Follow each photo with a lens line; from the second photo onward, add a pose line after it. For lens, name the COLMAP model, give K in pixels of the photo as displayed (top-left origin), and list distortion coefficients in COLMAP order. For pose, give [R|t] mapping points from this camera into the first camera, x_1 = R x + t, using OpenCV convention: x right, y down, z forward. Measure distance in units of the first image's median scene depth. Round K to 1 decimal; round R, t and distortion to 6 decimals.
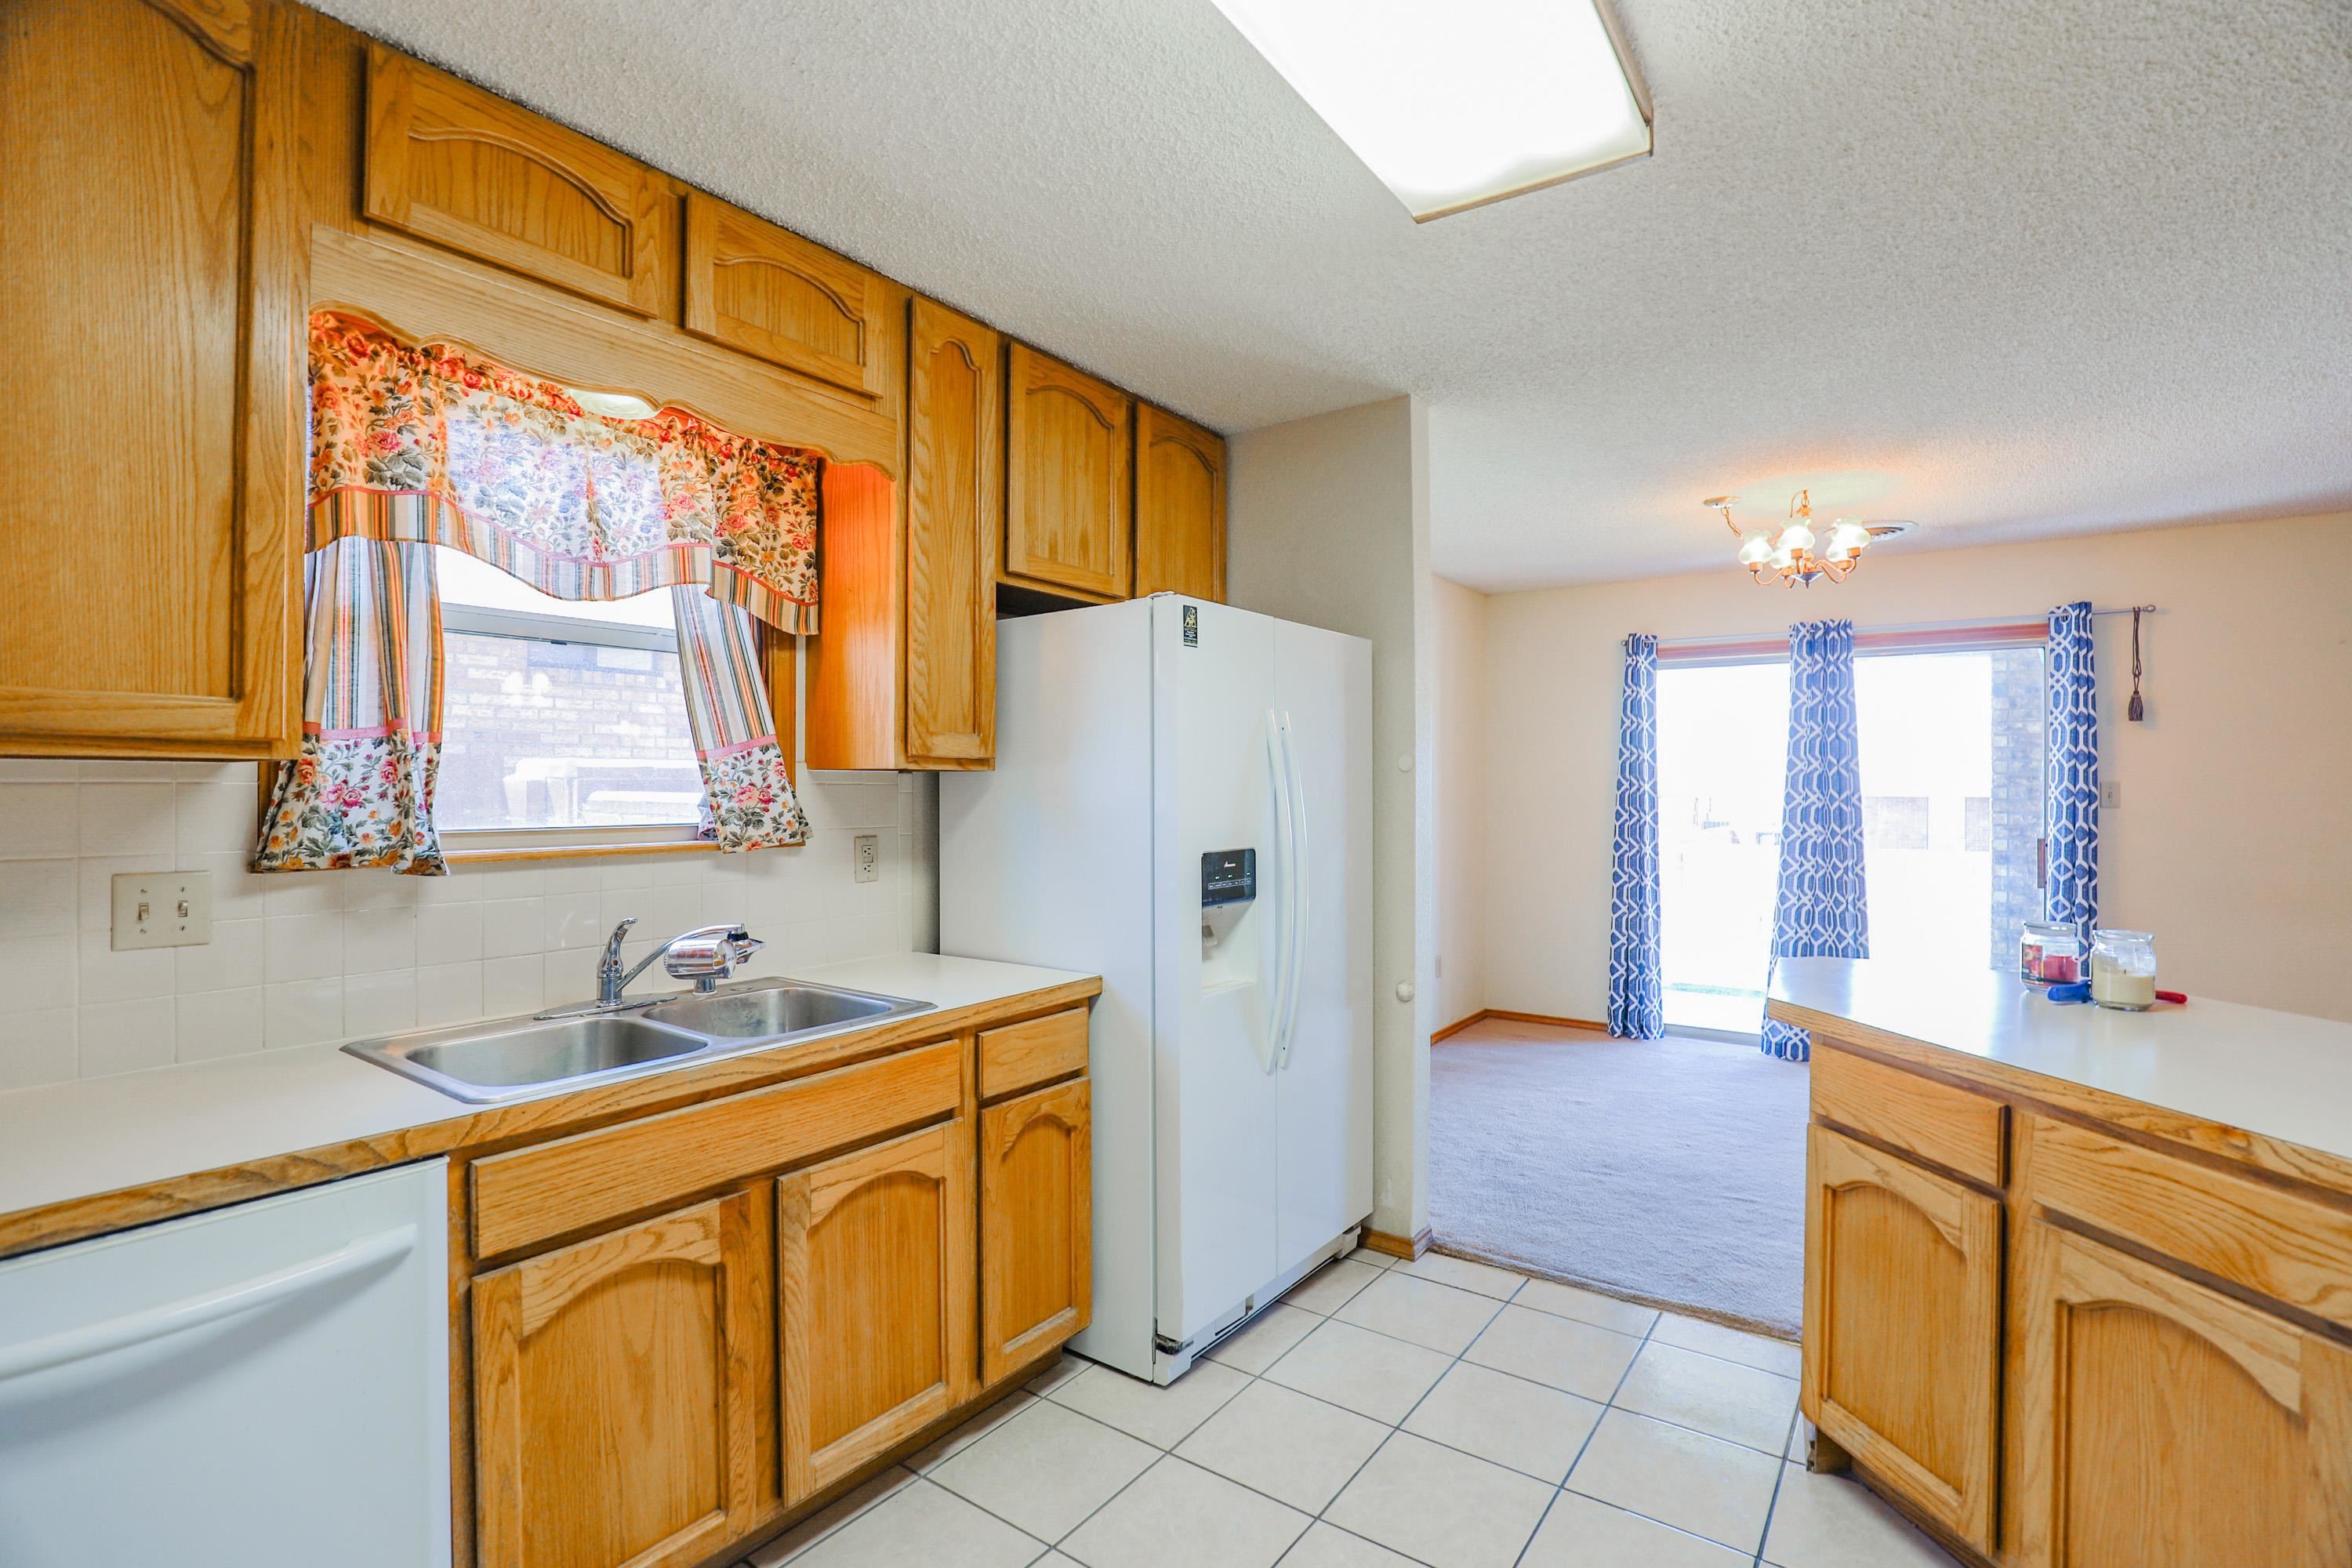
lens RADIAL K [[1084.2, 0, 1184.4], [0, 1084.2, 791.1], [0, 0, 1]] dist [-0.033001, 0.000510]
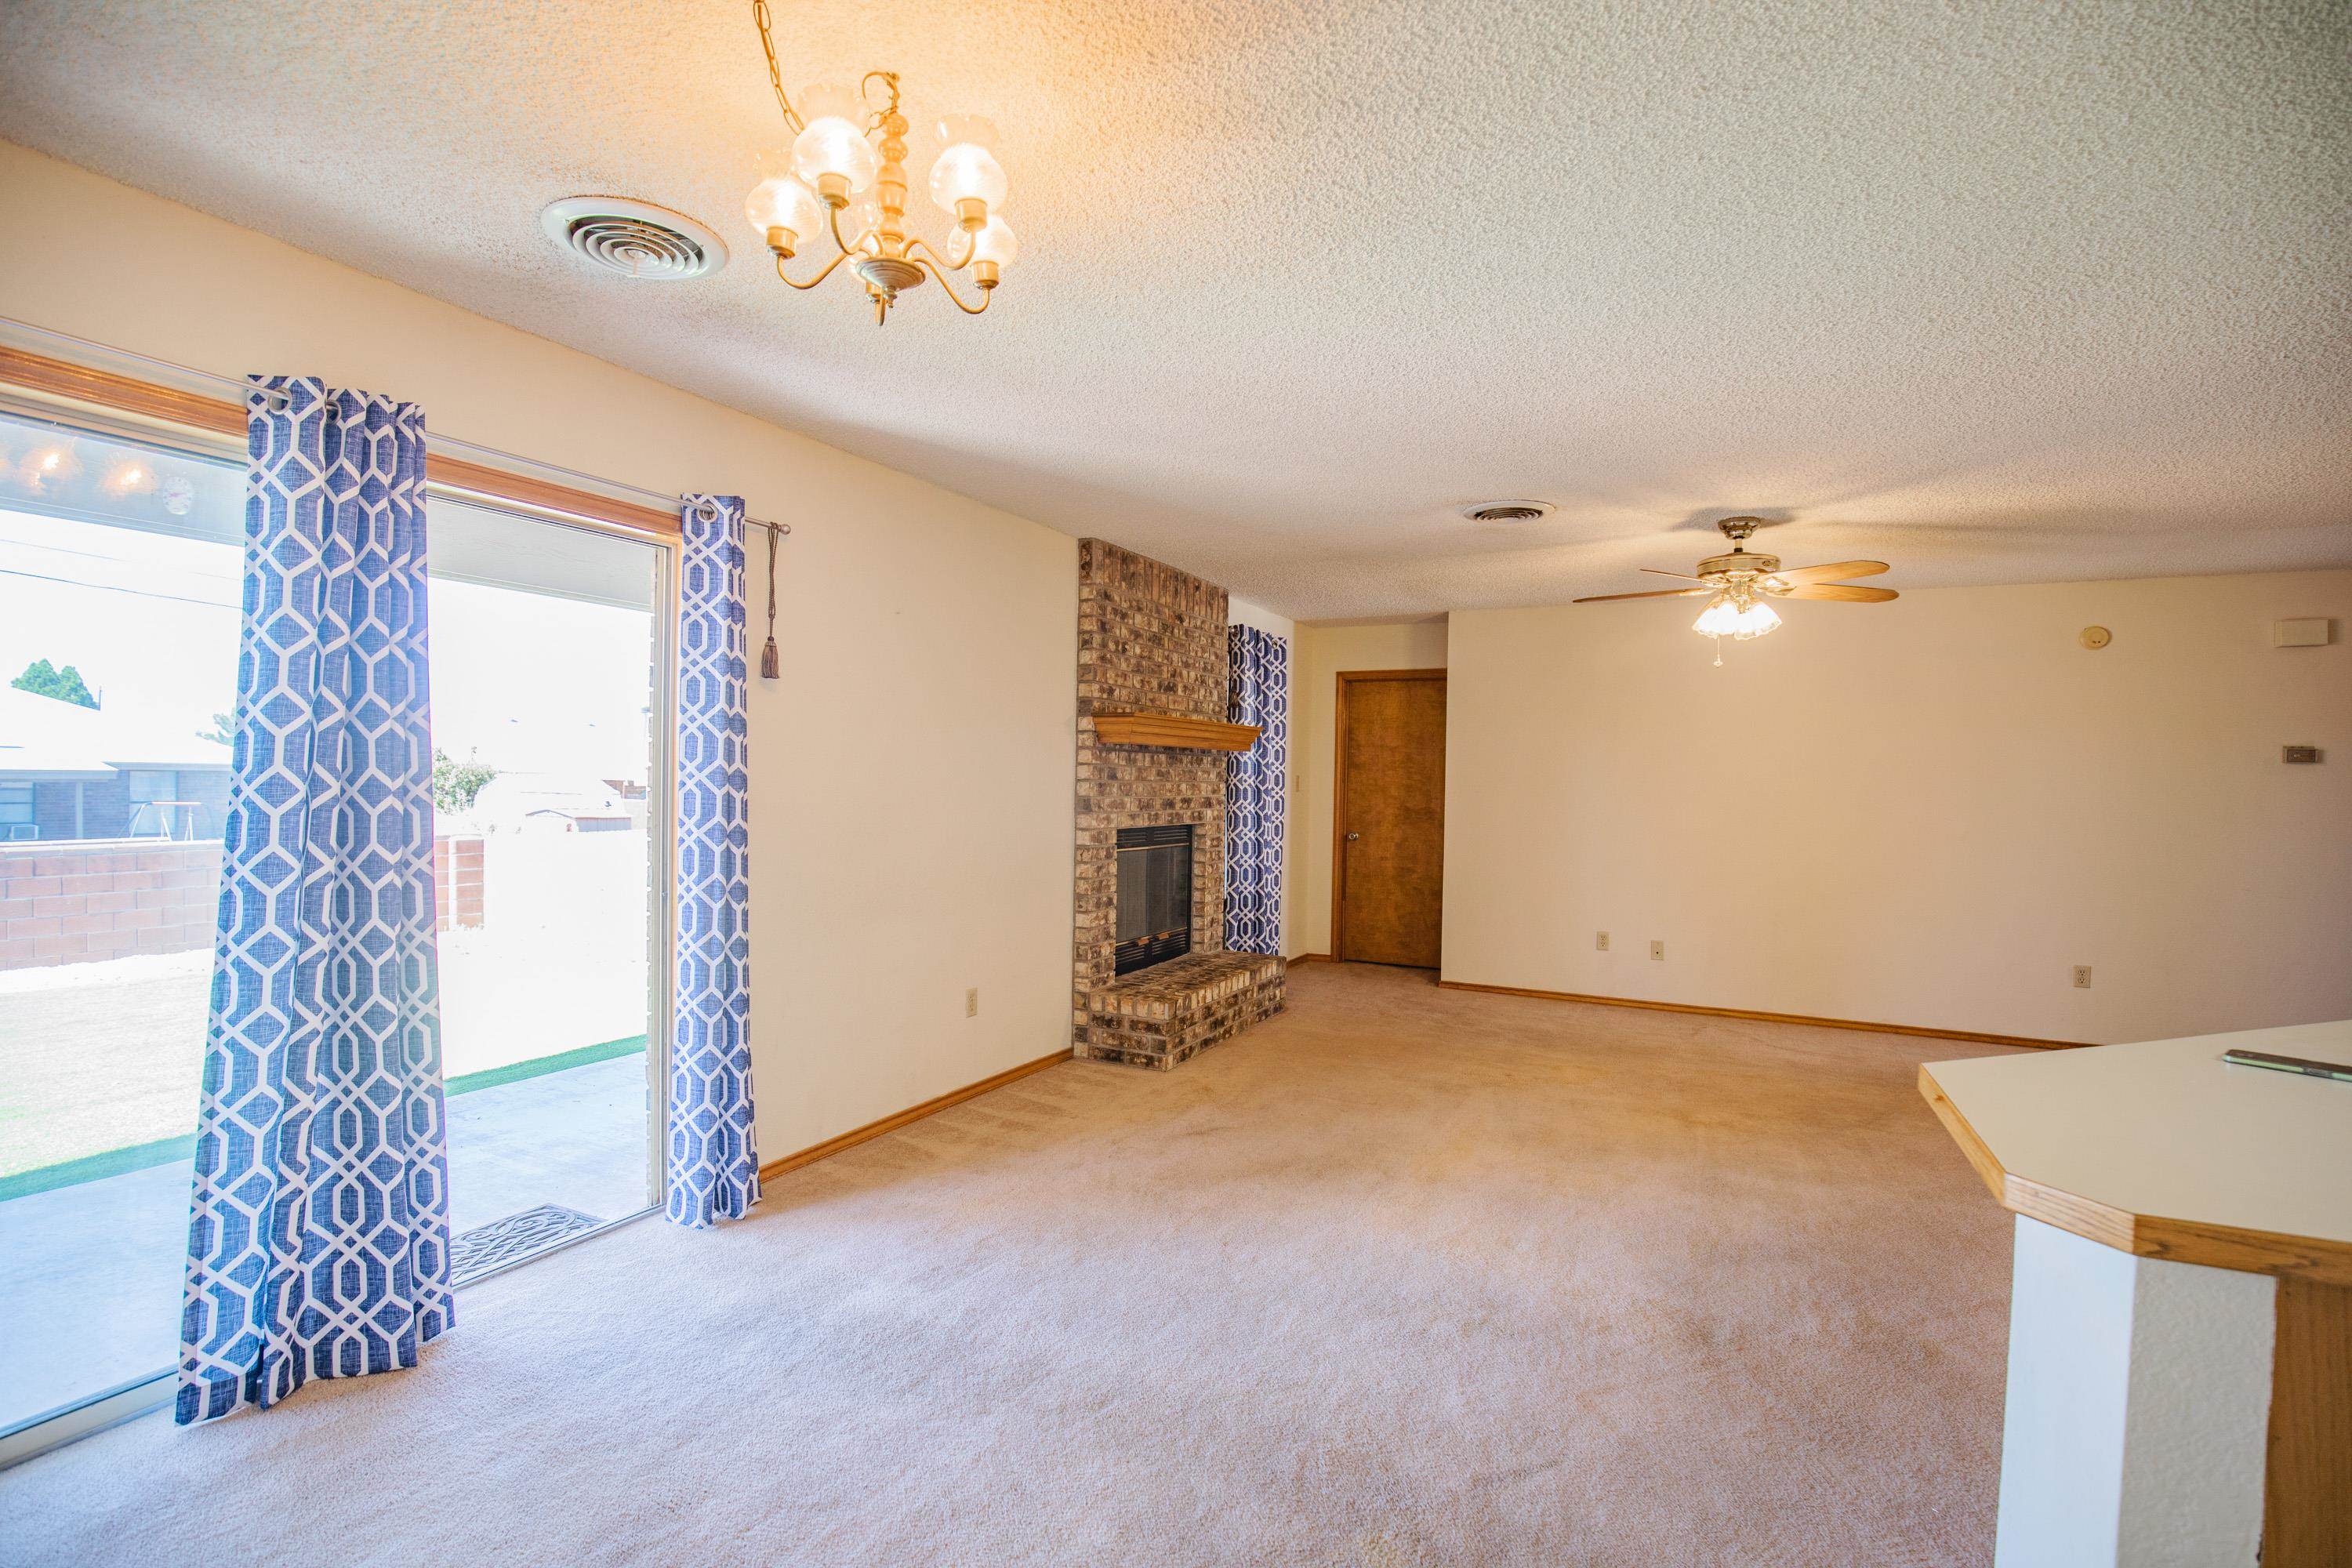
lens RADIAL K [[1076.7, 0, 1176.0], [0, 1076.7, 784.0], [0, 0, 1]] dist [-0.033846, 0.007987]
pose [[-0.145068, -0.012087, 0.989348, 0.181346], [-0.014978, 0.999838, 0.010019, -0.006566], [-0.989308, -0.013365, -0.145225, 1.227105]]
